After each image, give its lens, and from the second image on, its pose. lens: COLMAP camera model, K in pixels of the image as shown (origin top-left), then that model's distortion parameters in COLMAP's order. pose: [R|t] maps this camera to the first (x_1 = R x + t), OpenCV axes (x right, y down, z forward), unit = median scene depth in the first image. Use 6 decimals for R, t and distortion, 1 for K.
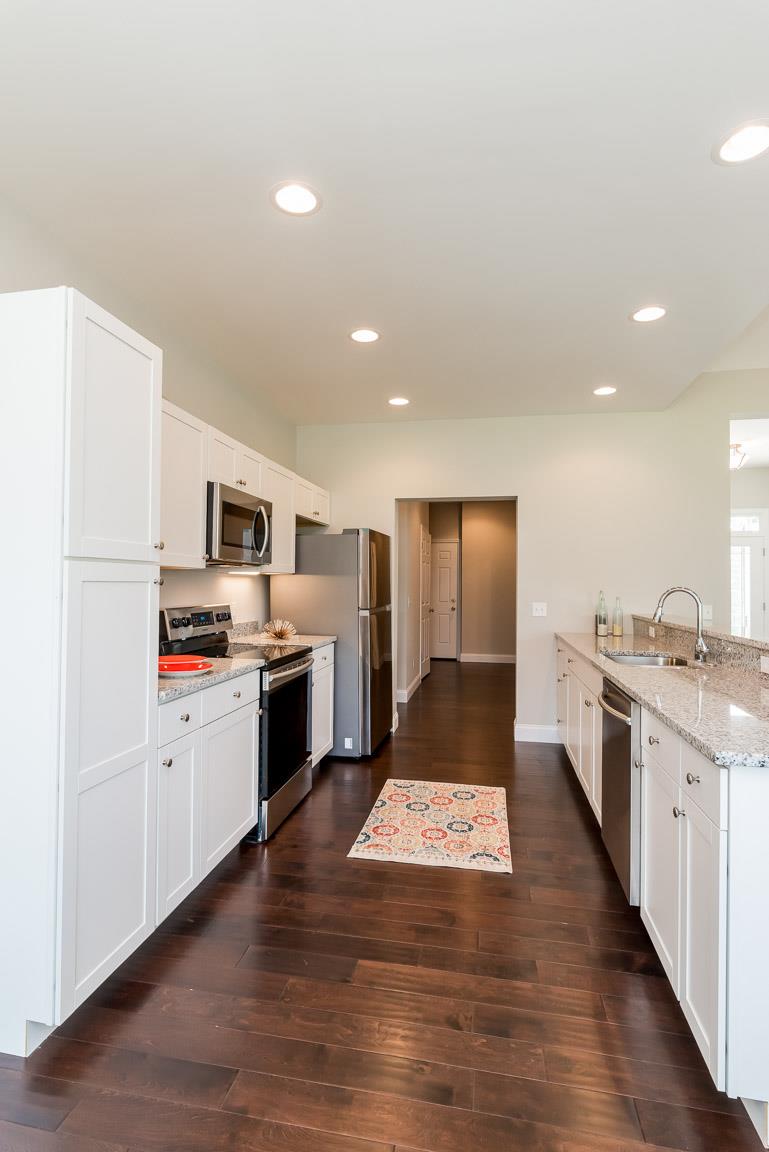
lens RADIAL K [[576.7, 0, 375.7], [0, 576.7, 576.1], [0, 0, 1]] dist [-0.000979, 0.000694]
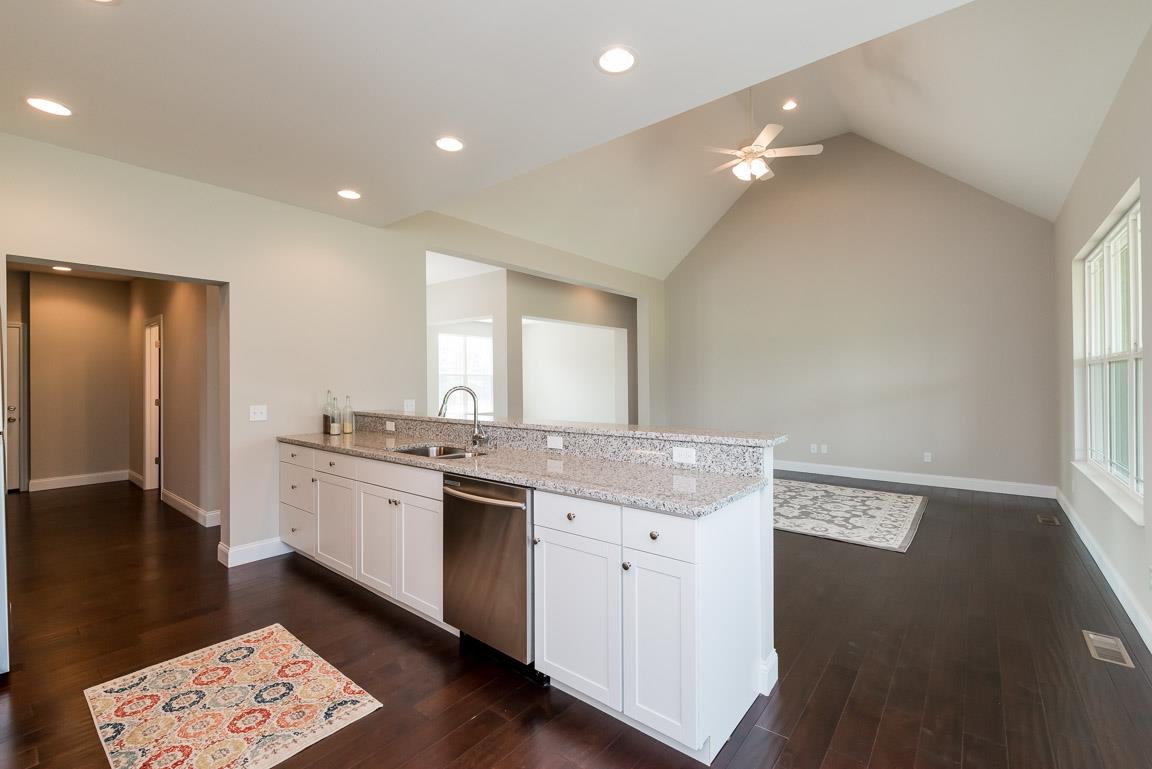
lens RADIAL K [[492.1, 0, 580.6], [0, 492.1, 380.2], [0, 0, 1]] dist [-0.001278, -0.000626]
pose [[0.465018, -0.007190, 0.885272, -0.230151], [-0.003686, 0.999943, 0.010058, -0.003559], [-0.885293, -0.007941, 0.464965, 0.285535]]
